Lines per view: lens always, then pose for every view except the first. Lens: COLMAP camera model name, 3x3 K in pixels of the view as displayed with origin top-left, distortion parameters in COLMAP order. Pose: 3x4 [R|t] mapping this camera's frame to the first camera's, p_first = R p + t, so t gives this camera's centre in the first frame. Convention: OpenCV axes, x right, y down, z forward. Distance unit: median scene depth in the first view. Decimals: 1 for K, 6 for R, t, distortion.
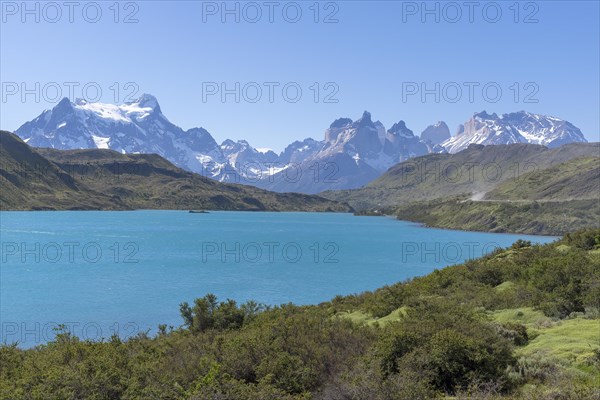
lens RADIAL K [[736.7, 0, 300.0], [0, 736.7, 200.0], [0, 0, 1]] dist [-0.021154, -0.003358]
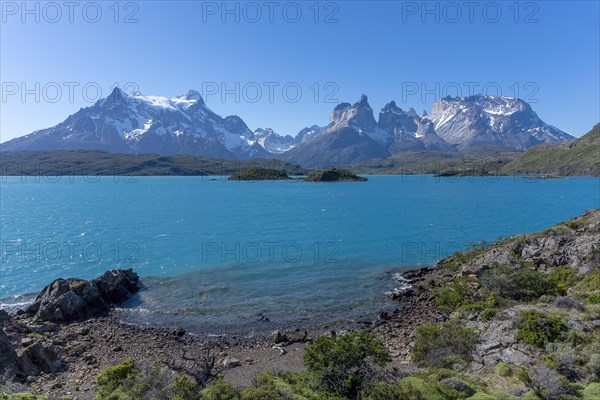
lens RADIAL K [[387.3, 0, 300.0], [0, 387.3, 200.0], [0, 0, 1]] dist [0.065061, -0.002773]
pose [[0.999438, -0.030243, -0.014434, -0.014252], [0.031278, 0.996472, 0.077881, 0.003077], [0.012028, -0.078288, 0.996858, 0.325178]]
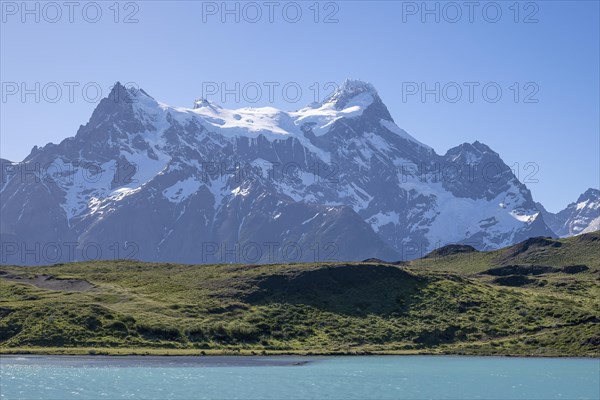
lens RADIAL K [[958.0, 0, 302.1], [0, 958.0, 200.8], [0, 0, 1]] dist [-0.093924, -0.113608]
pose [[0.887019, -0.080753, -0.454617, 0.024961], [0.022544, 0.990988, -0.132042, 0.005069], [0.461182, 0.106875, 0.880845, 0.529928]]
